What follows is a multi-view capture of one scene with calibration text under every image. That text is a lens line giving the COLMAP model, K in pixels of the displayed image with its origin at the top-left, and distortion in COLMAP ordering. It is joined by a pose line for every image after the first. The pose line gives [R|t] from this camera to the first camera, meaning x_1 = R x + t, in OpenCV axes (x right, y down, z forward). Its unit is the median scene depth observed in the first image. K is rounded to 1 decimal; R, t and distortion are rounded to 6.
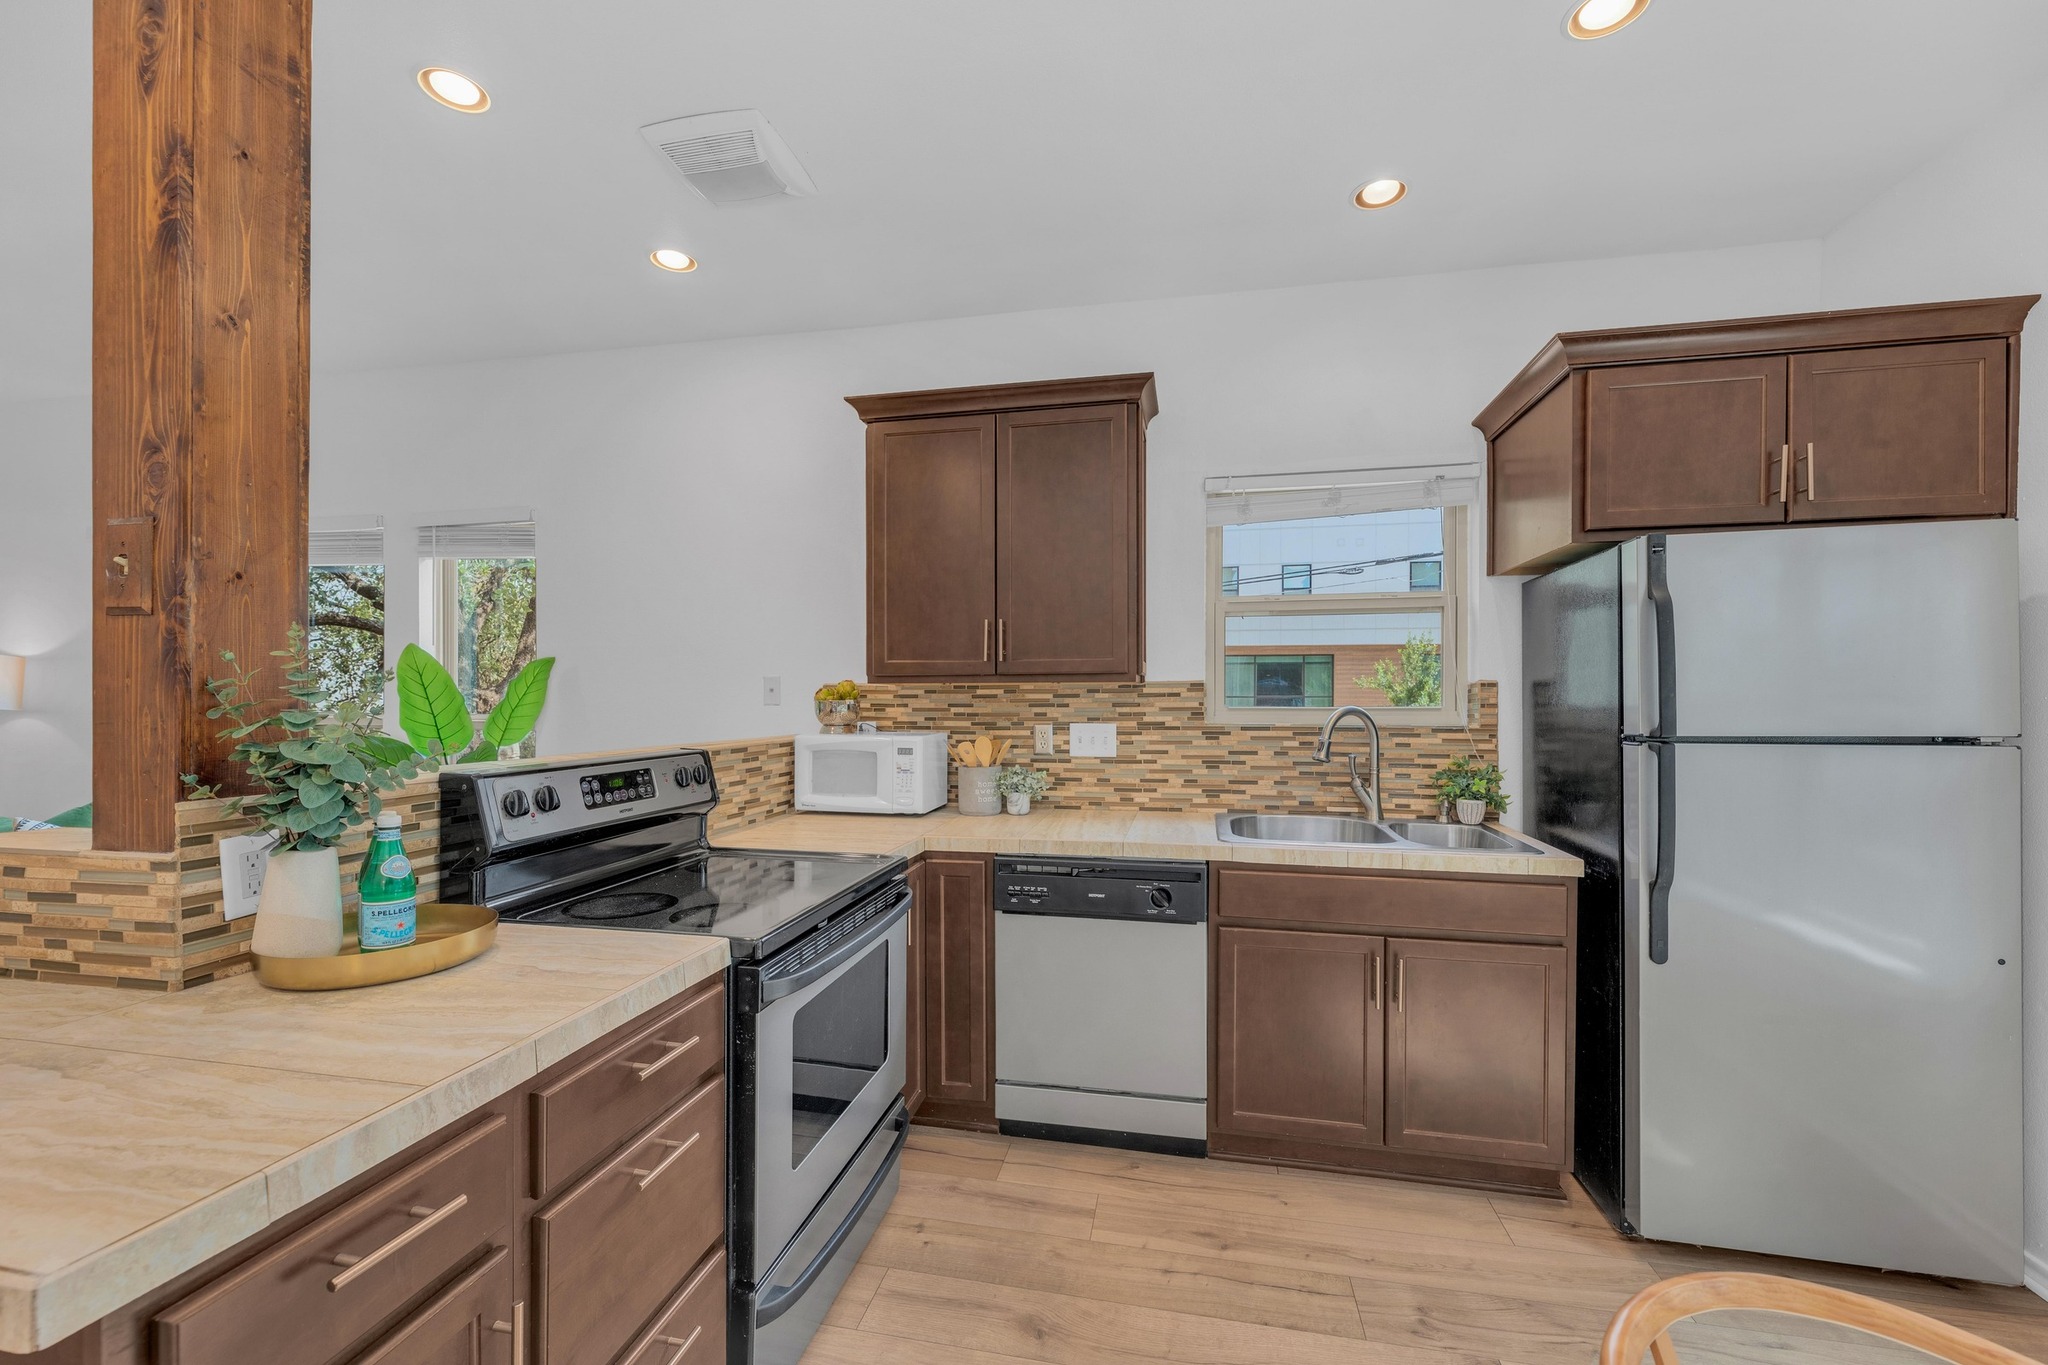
lens RADIAL K [[828.7, 0, 1018.2], [0, 828.7, 700.7], [0, 0, 1]] dist [0.000850, 0.000011]
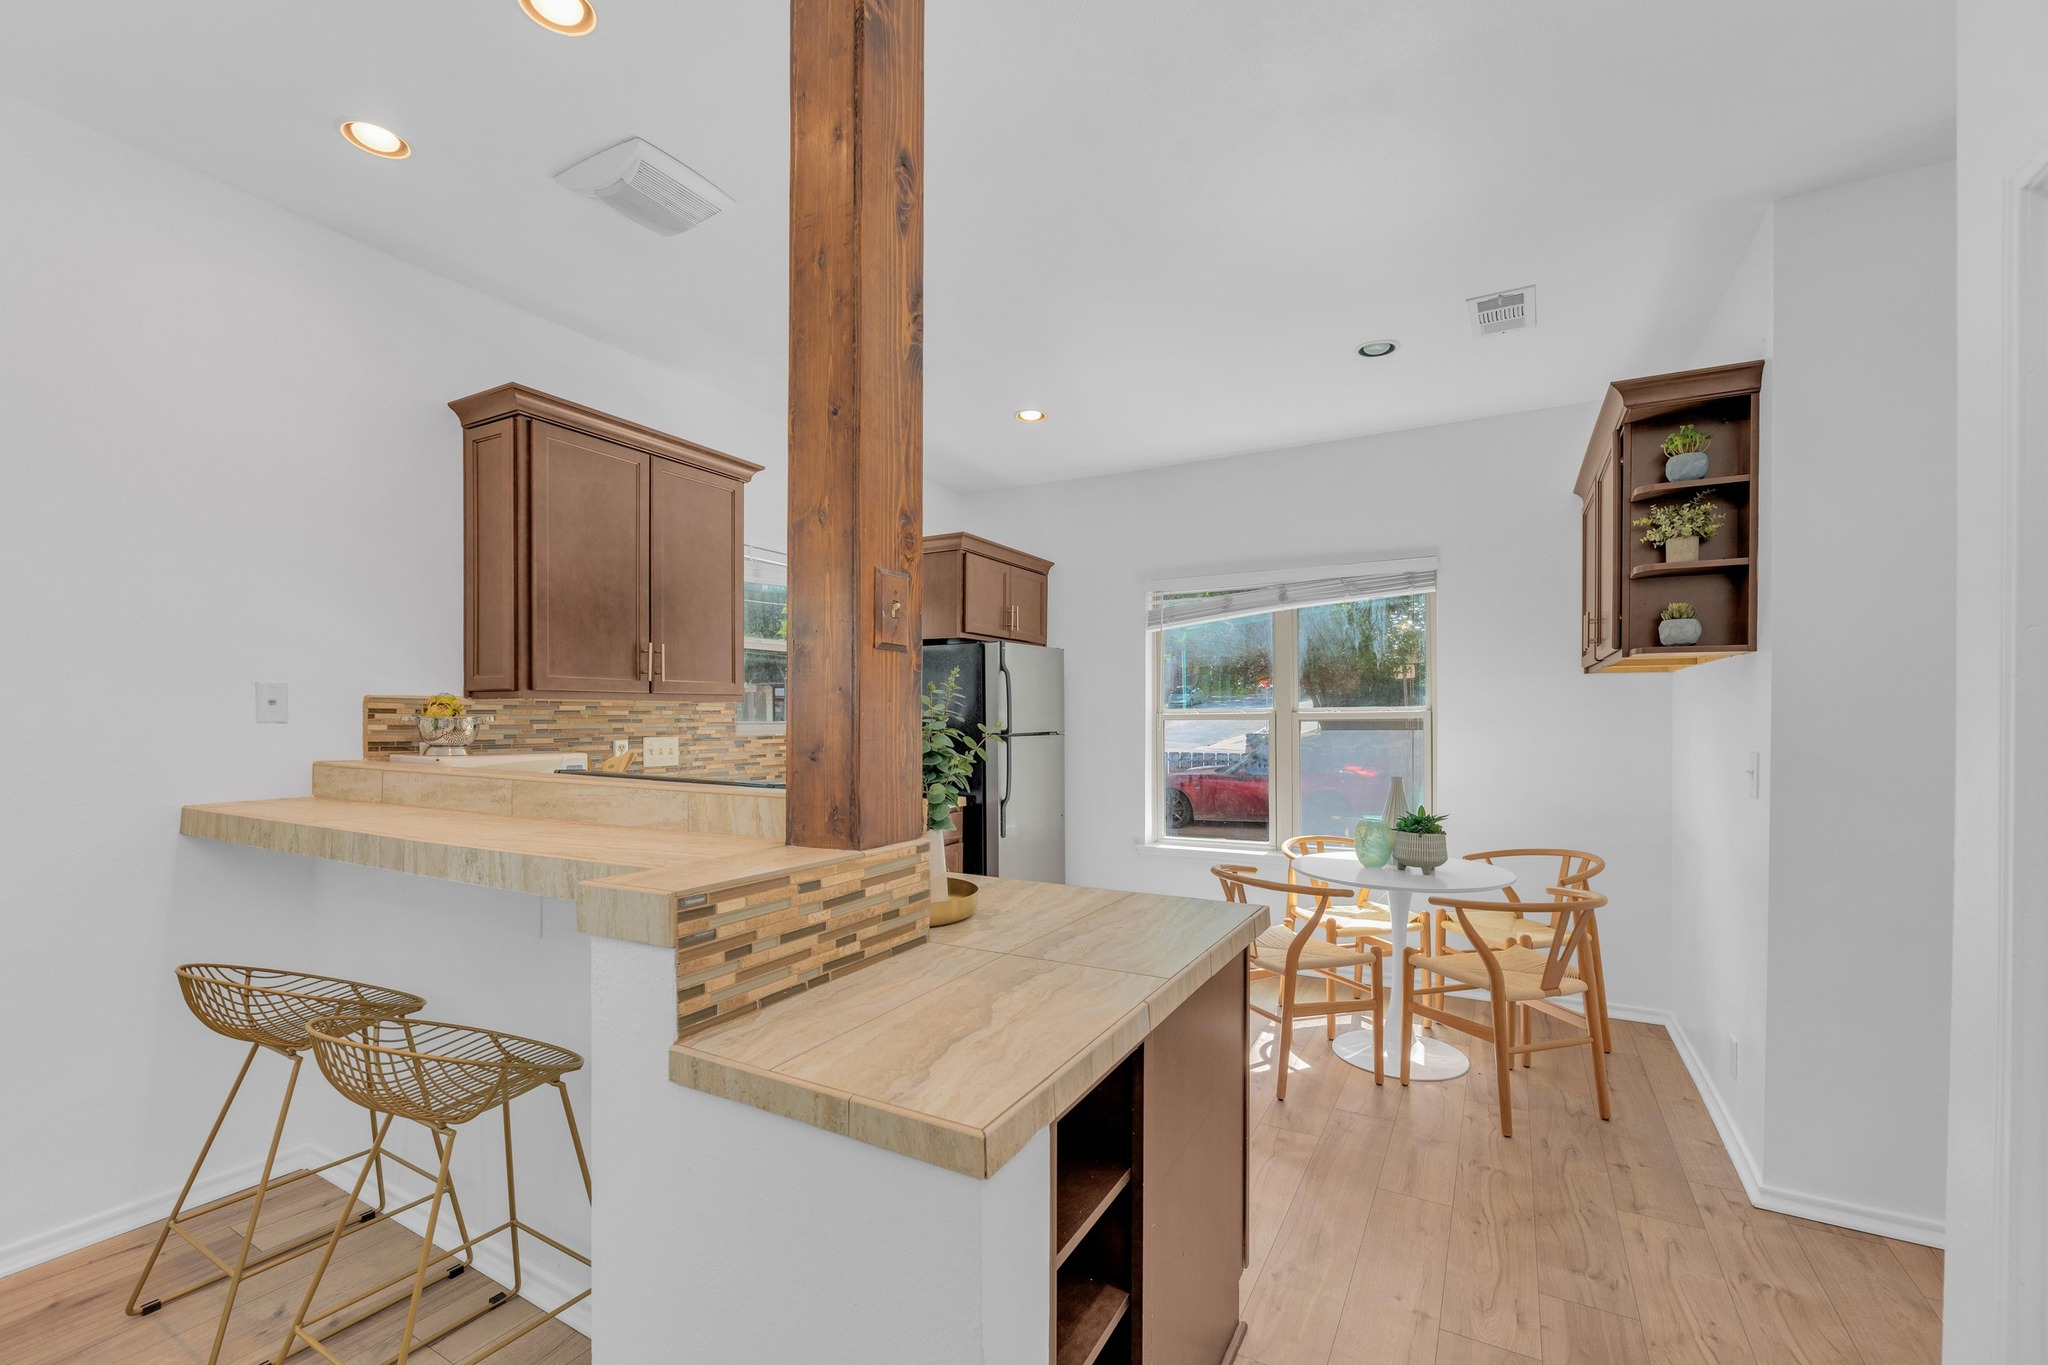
lens RADIAL K [[863.0, 0, 1020.8], [0, 863.0, 718.9], [0, 0, 1]] dist [-0.002299, -0.000274]
pose [[0.301675, -0.002895, 0.953406, -0.951390], [-0.002911, 0.999988, 0.003958, -0.003635], [-0.953406, -0.003969, 0.301663, 0.187155]]
